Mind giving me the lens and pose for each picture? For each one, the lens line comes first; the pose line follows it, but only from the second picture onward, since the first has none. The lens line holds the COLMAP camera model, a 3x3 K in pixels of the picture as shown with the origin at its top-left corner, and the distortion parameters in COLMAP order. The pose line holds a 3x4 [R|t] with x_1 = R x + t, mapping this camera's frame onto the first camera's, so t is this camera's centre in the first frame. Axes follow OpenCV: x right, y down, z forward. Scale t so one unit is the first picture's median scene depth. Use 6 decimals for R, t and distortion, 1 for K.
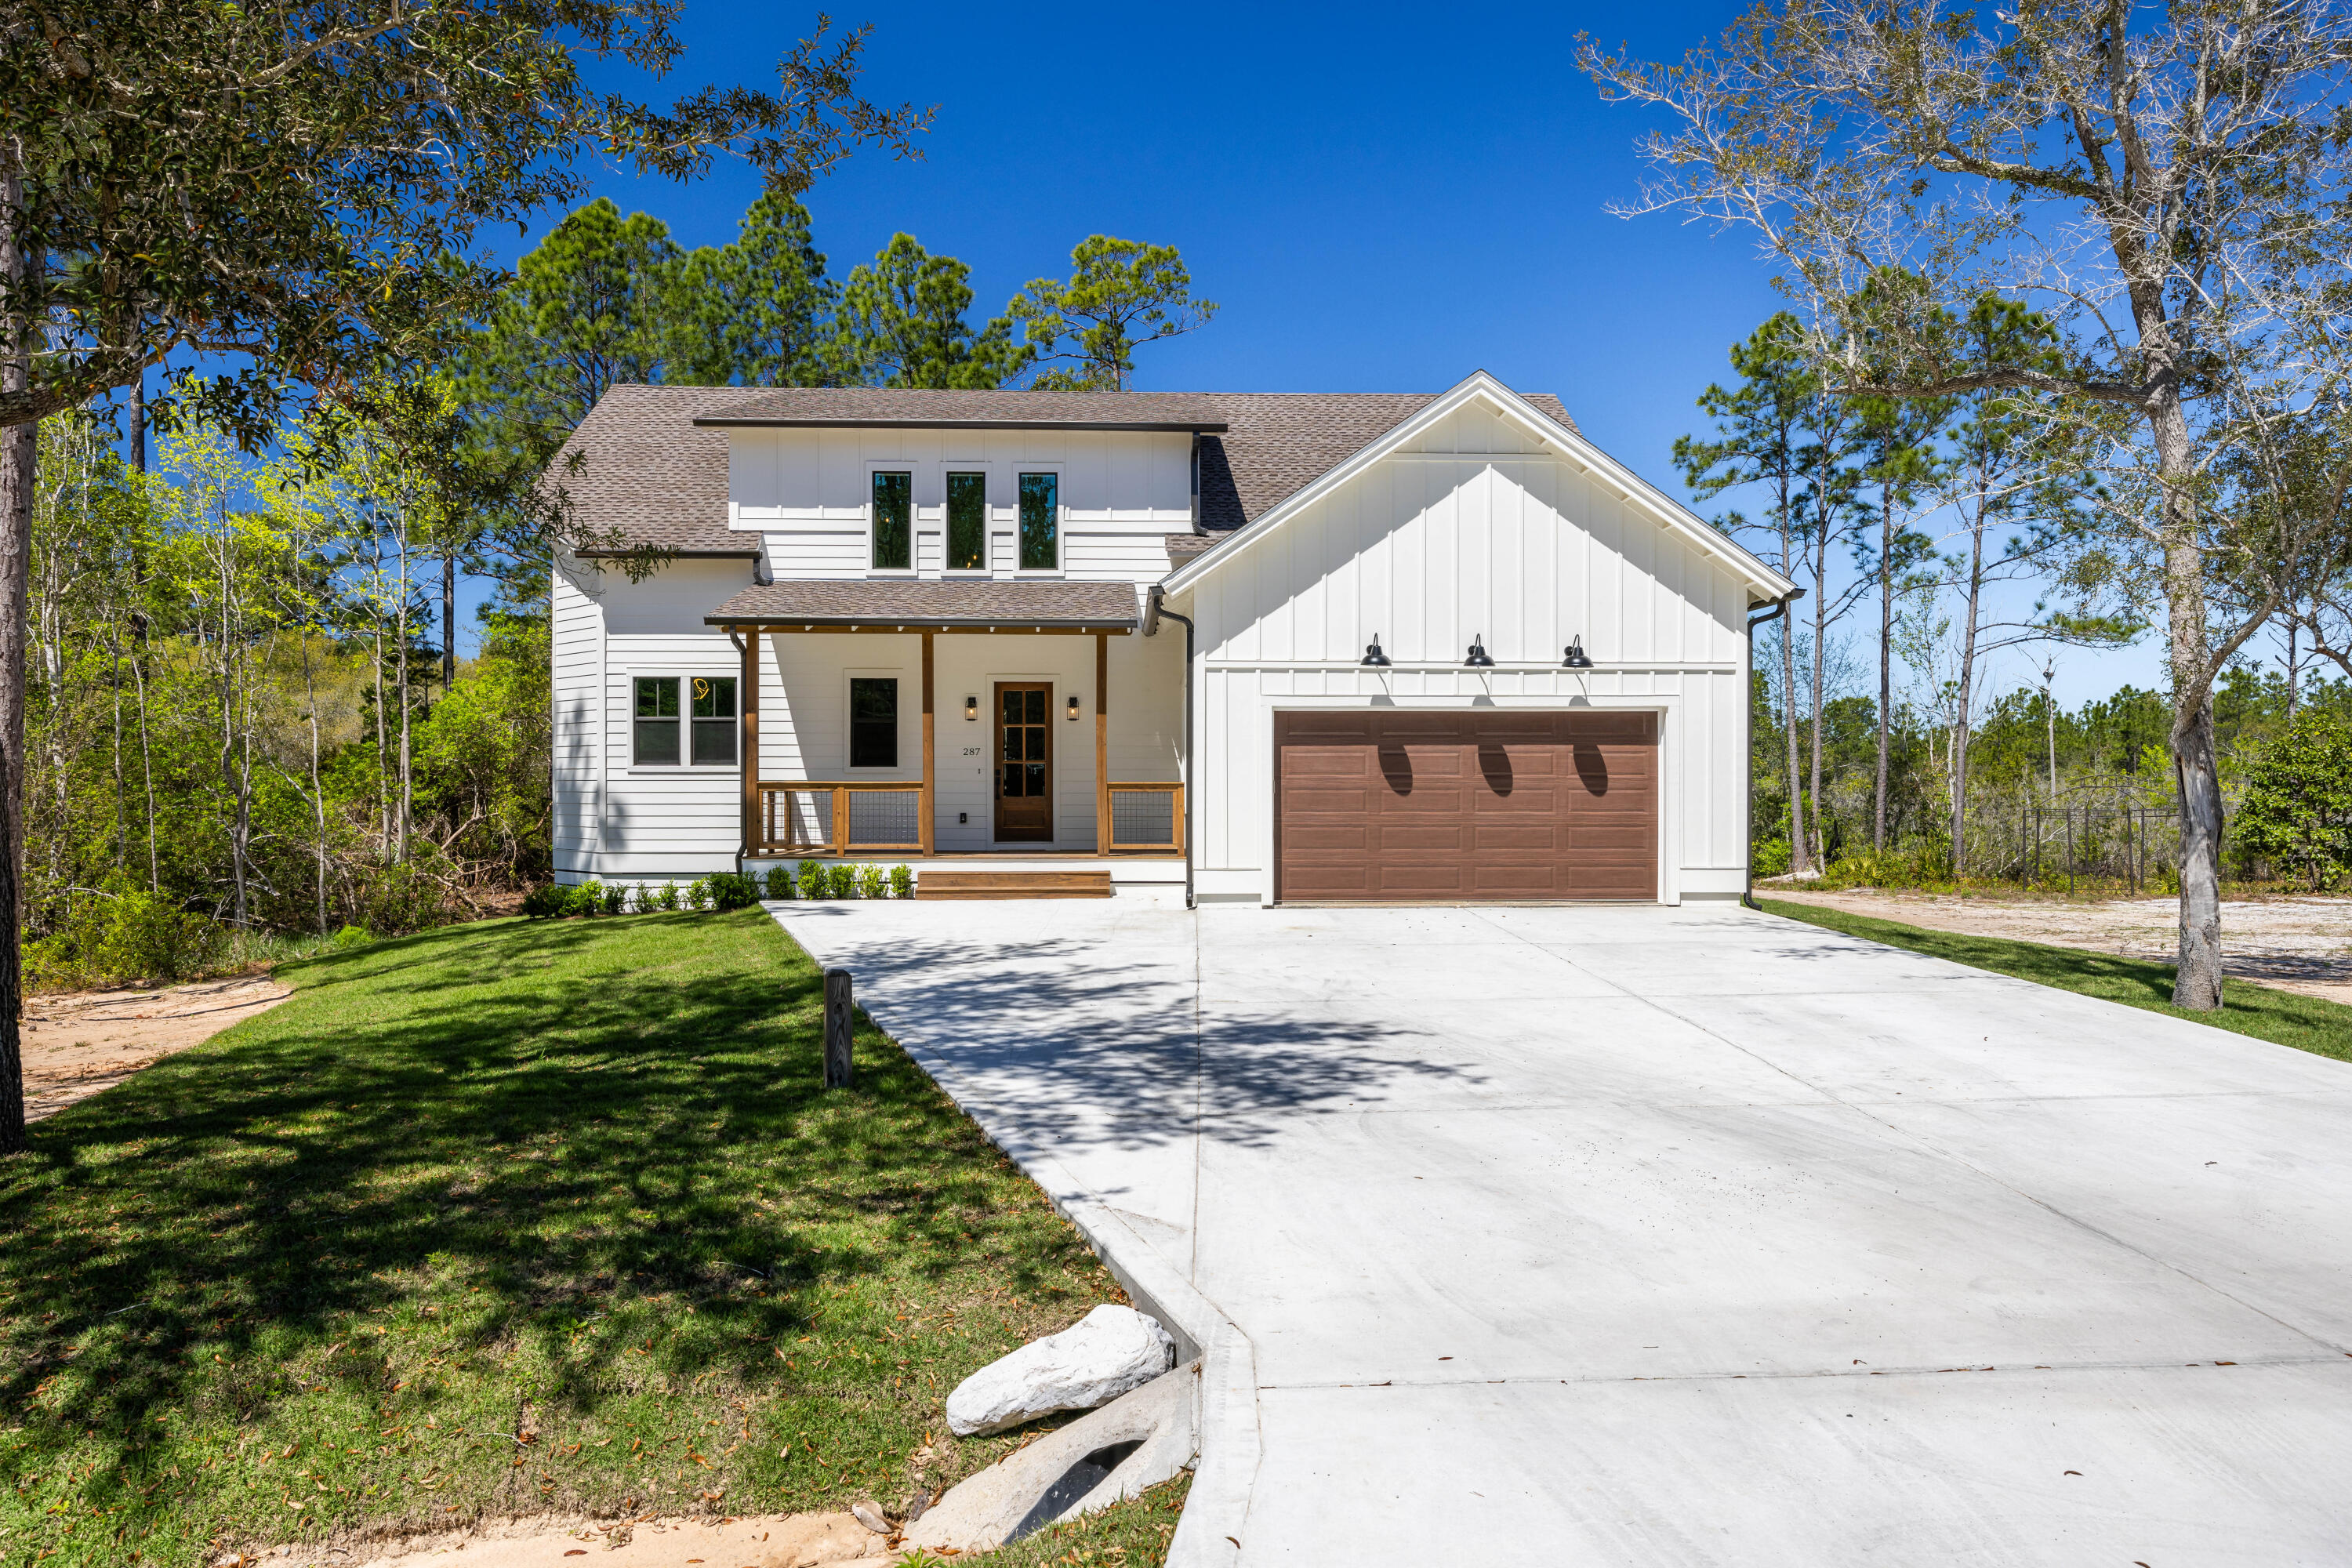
lens RADIAL K [[1557.6, 0, 1176.0], [0, 1557.6, 784.0], [0, 0, 1]] dist [0.001114, 0.001108]
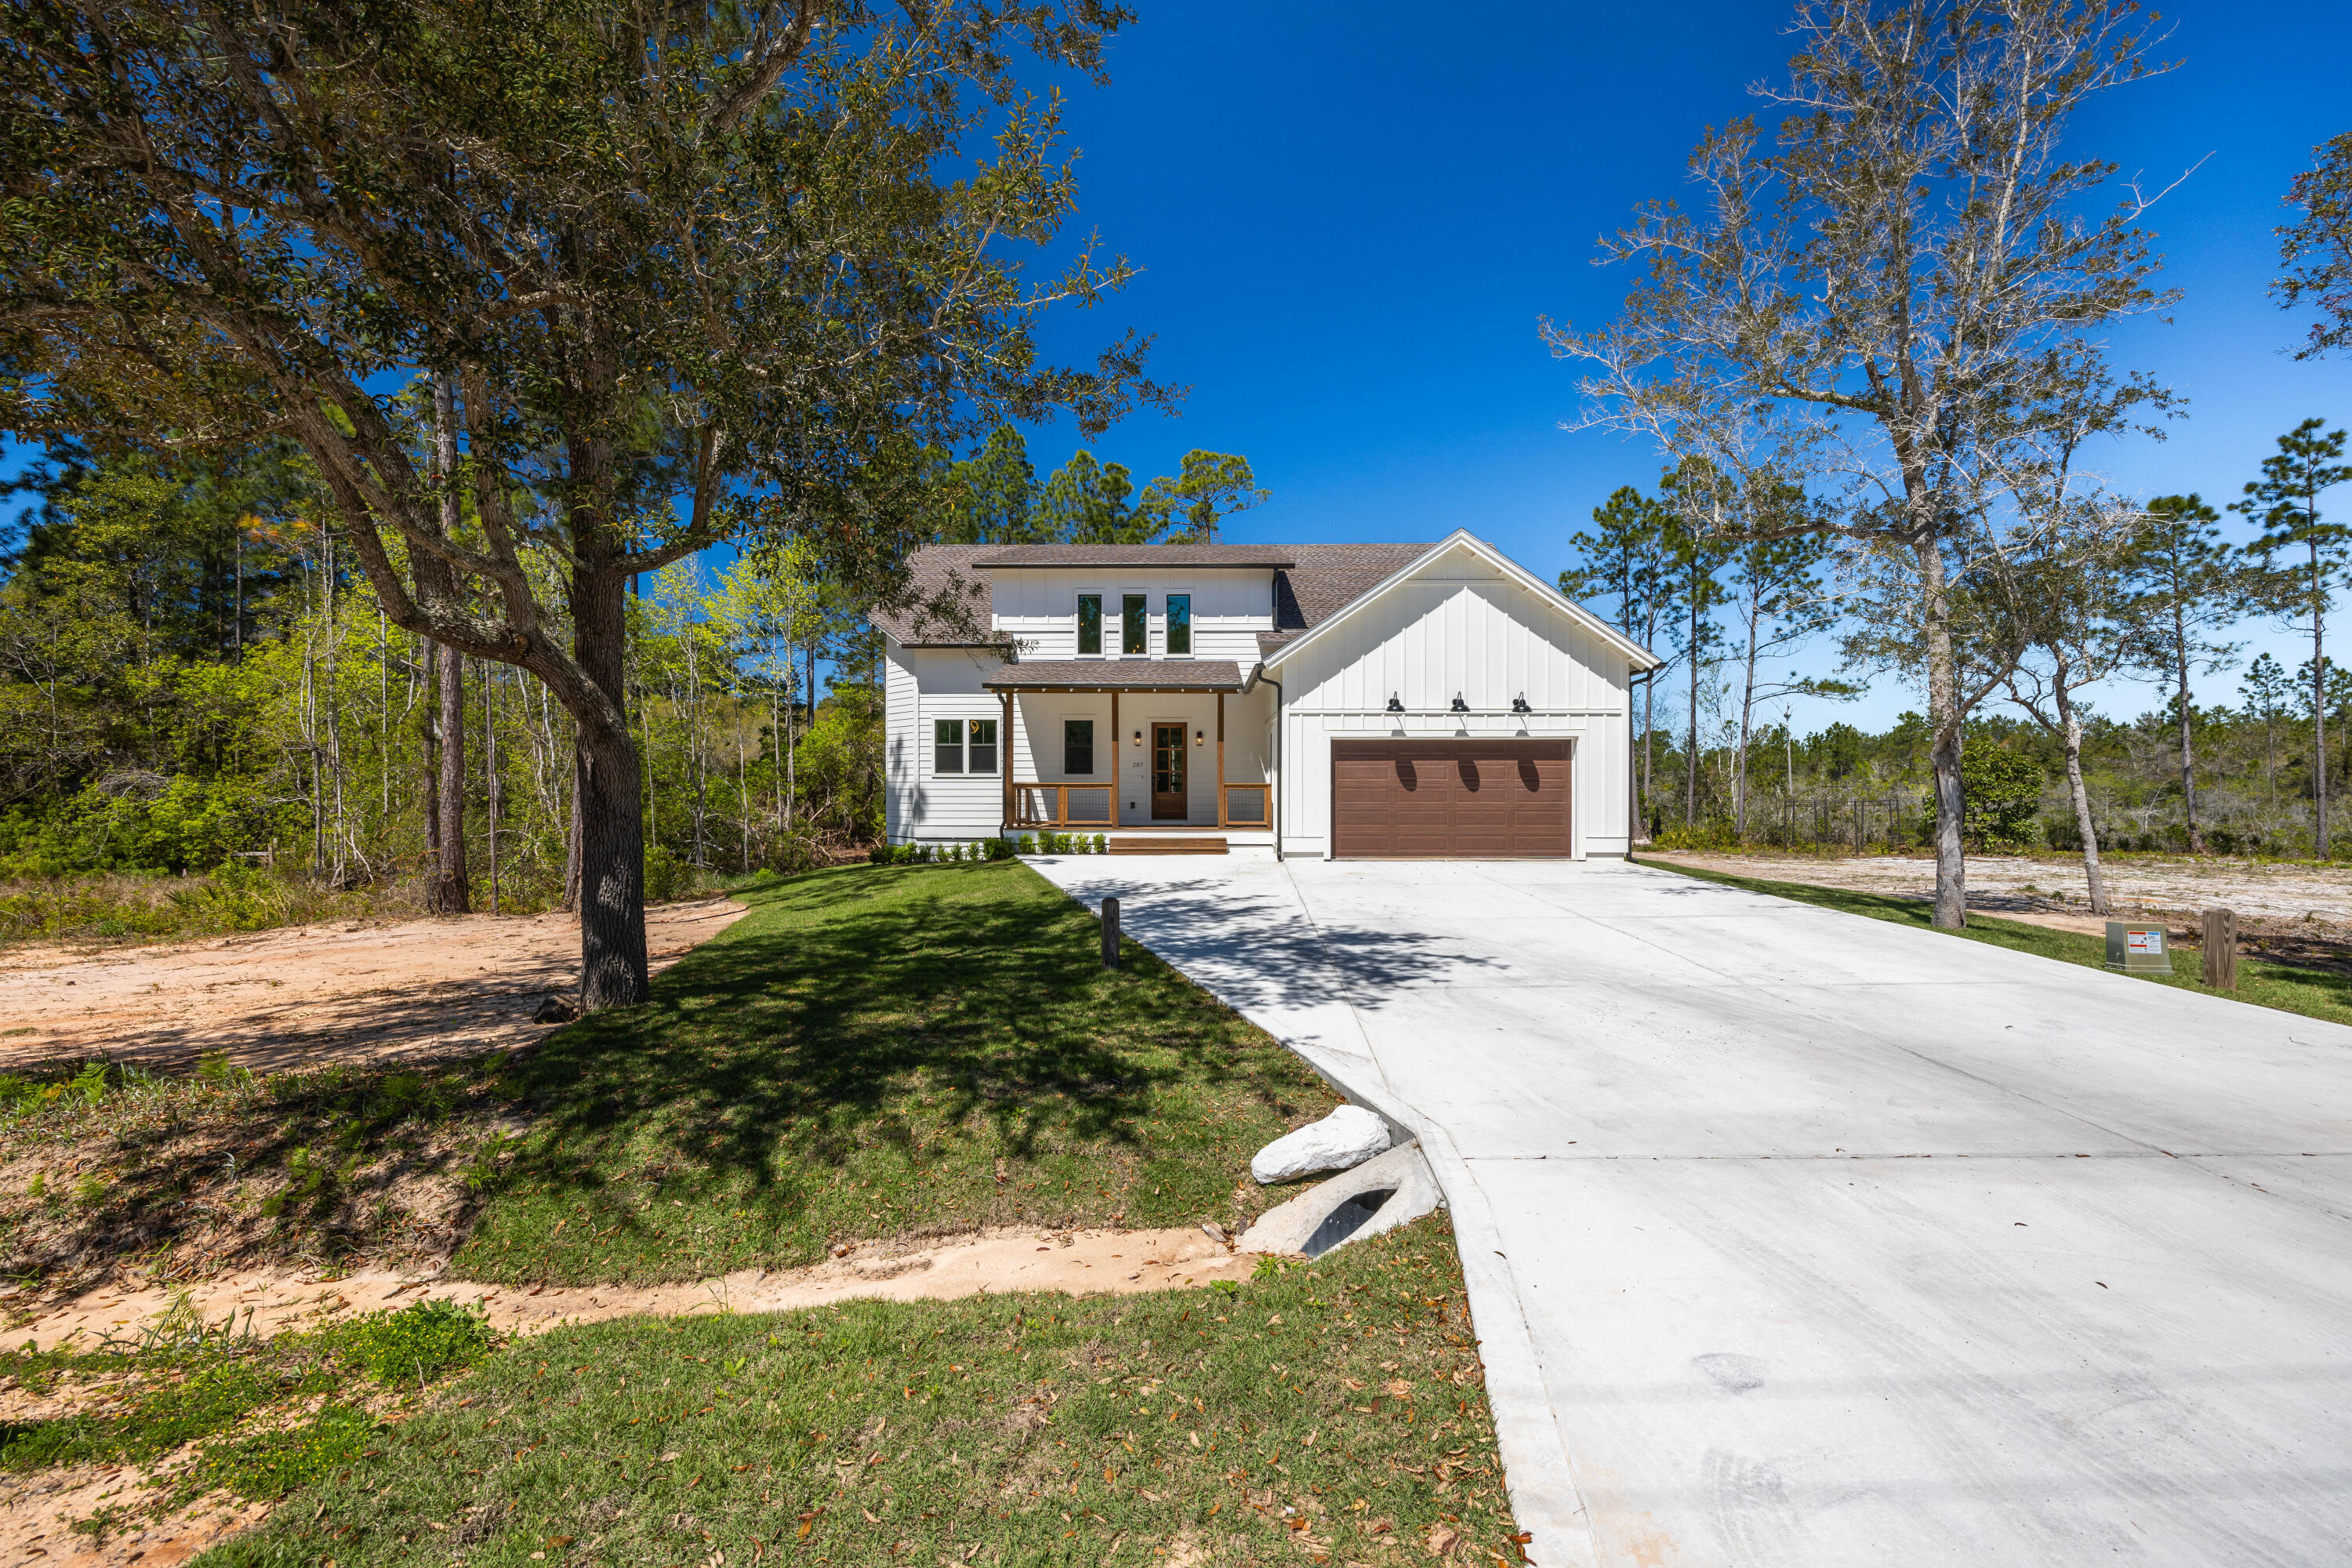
lens RADIAL K [[951.6, 0, 1177.9], [0, 951.6, 786.3], [0, 0, 1]] dist [0.000334, 0.000245]
pose [[0.998581, 0.000695, -0.053258, -0.043221], [-0.000599, 0.999998, 0.001819, 0.000077], [0.053260, -0.001785, 0.998579, 0.000100]]
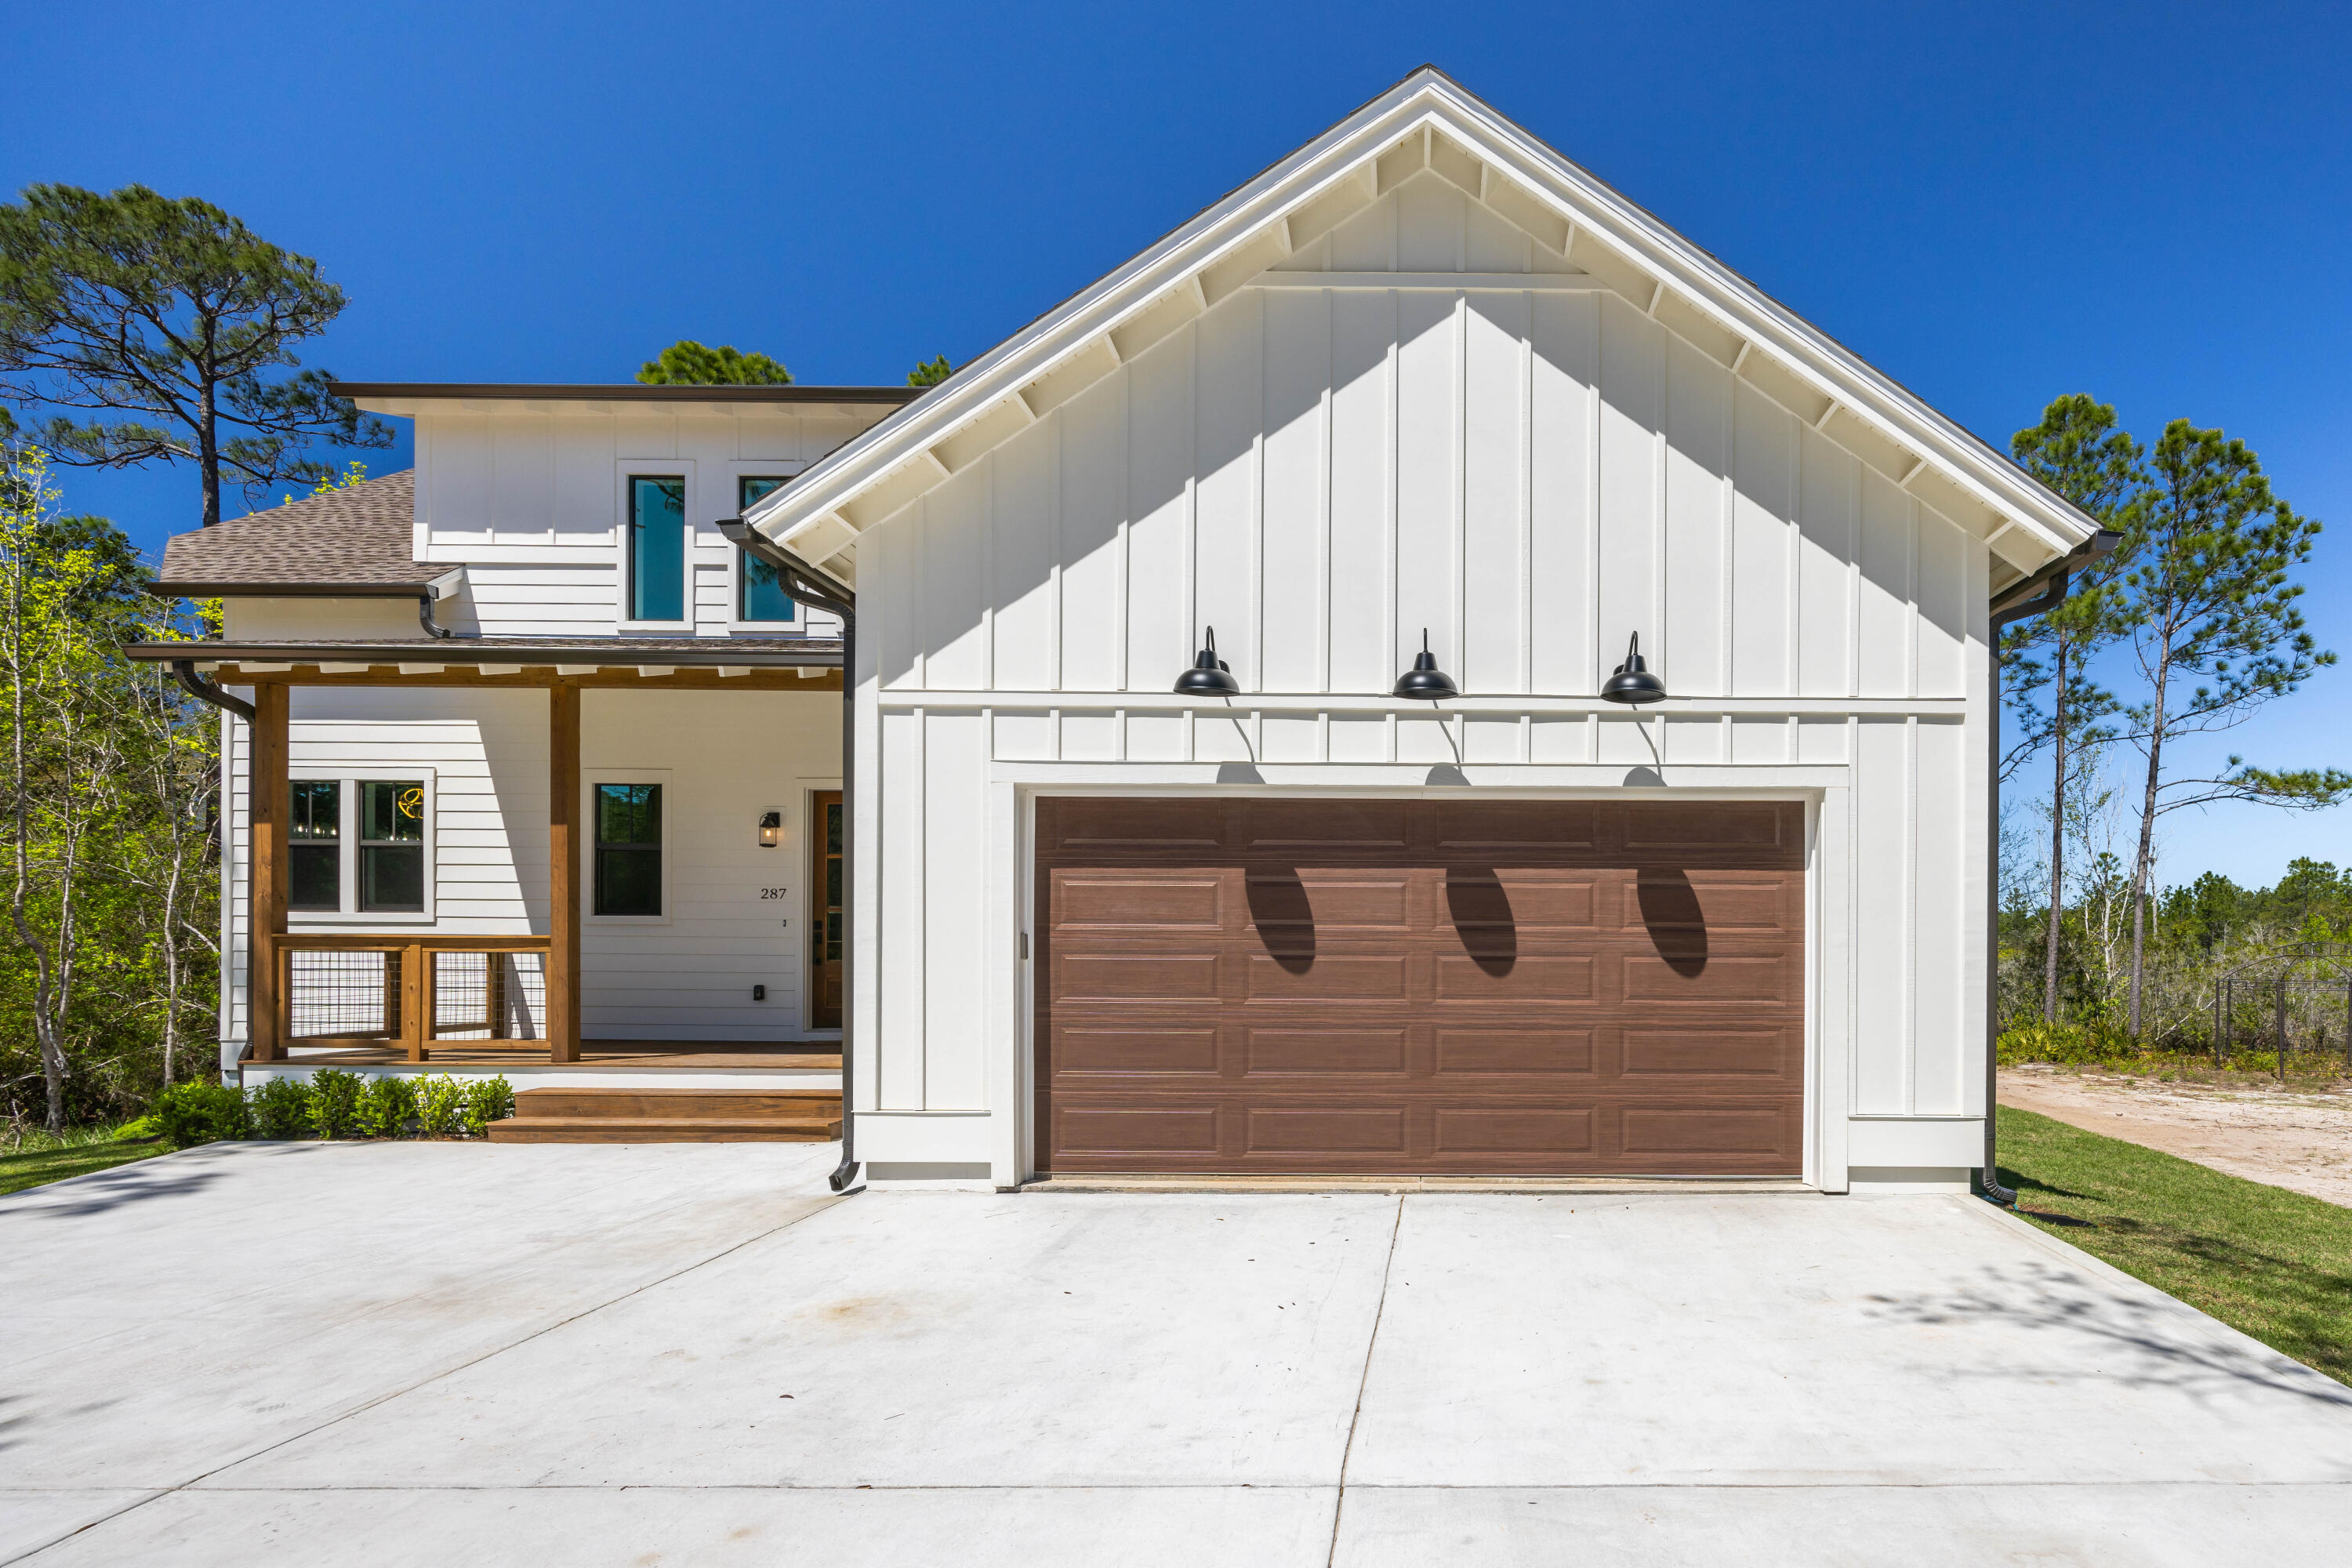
lens RADIAL K [[1154.0, 0, 1416.9], [0, 1154.0, 946.9], [0, 0, 1]] dist [0.003355, -0.000166]
pose [[0.999401, 0.005962, -0.034101, 0.197956], [-0.006034, 0.999980, -0.002002, 0.001676], [0.034088, 0.002206, 0.999416, 0.625587]]
